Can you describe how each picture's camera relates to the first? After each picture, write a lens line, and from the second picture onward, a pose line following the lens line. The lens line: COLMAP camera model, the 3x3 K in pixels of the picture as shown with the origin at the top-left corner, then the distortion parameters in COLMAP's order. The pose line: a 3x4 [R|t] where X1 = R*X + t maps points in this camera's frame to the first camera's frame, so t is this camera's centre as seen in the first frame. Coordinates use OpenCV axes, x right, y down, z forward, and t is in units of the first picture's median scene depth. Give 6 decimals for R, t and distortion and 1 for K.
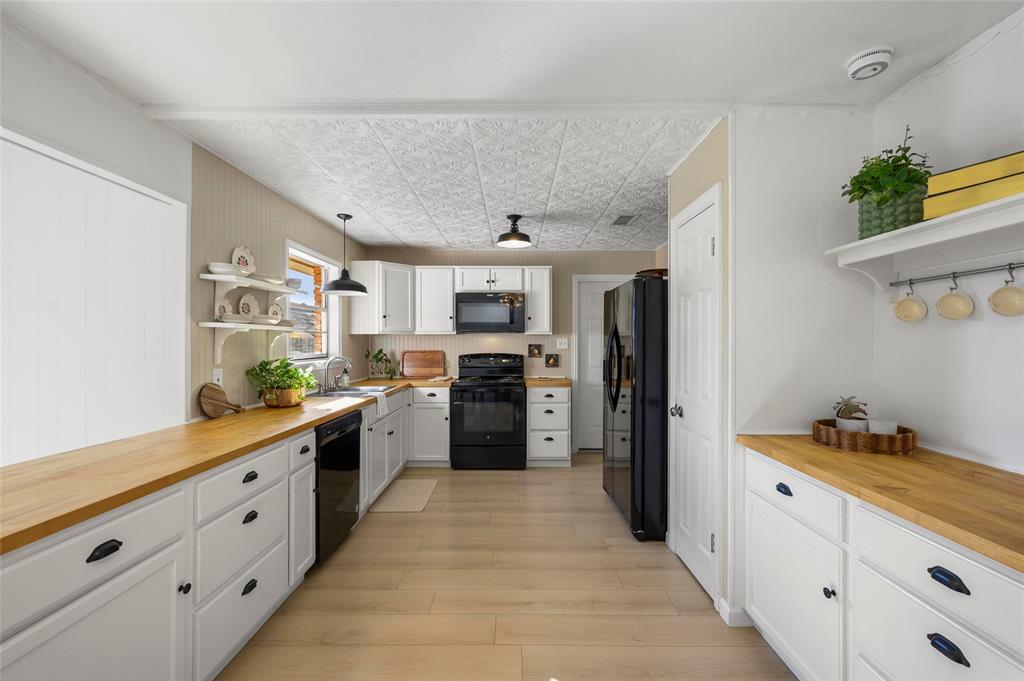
lens RADIAL K [[418.4, 0, 512.3], [0, 418.4, 341.9], [0, 0, 1]] dist [-0.004044, 0.000597]
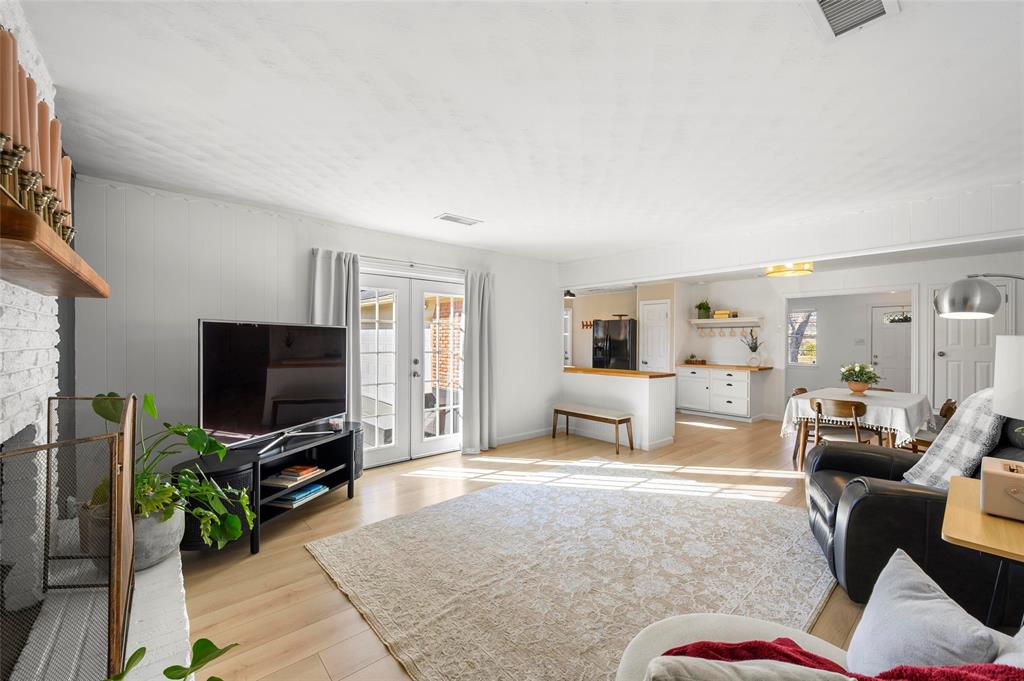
lens RADIAL K [[410.0, 0, 512.3], [0, 410.0, 335.0], [0, 0, 1]] dist [0.003594, 0.000705]
pose [[0.762337, 0.012239, 0.647064, -1.667211], [-0.005245, 0.999905, -0.012733, 0.000835], [-0.647159, 0.006313, 0.762329, -0.513507]]
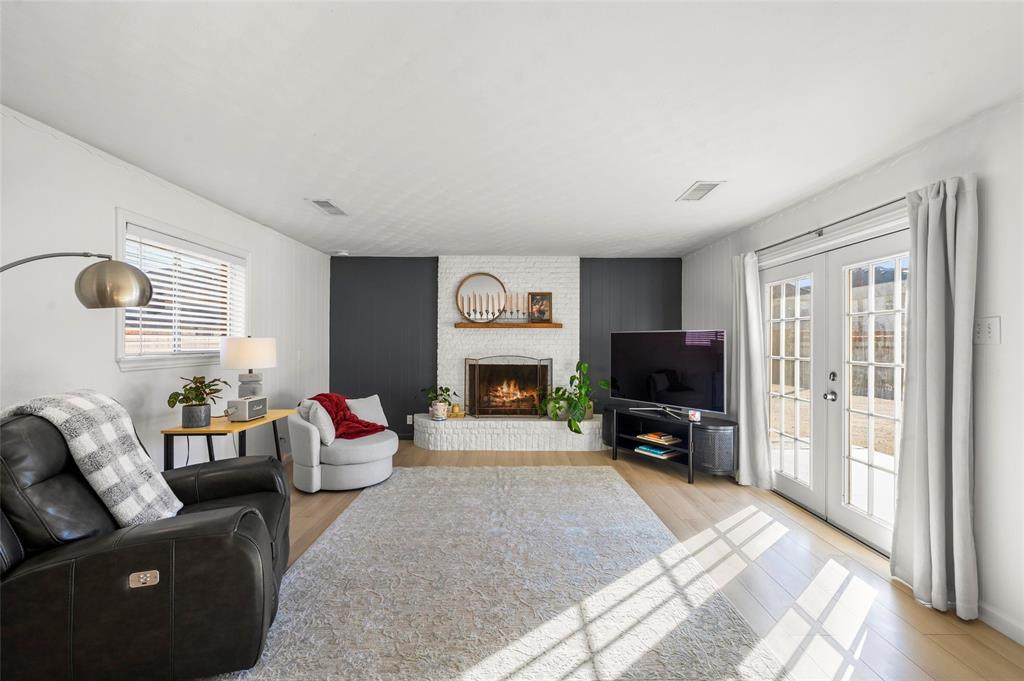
lens RADIAL K [[418.4, 0, 513.3], [0, 418.4, 342.0], [0, 0, 1]] dist [-0.004044, 0.000597]
pose [[0.009235, 0.001774, -0.999956, -0.290466], [-0.005259, 0.999985, 0.001726, 0.002928], [0.999944, 0.005242, 0.009244, -0.027705]]
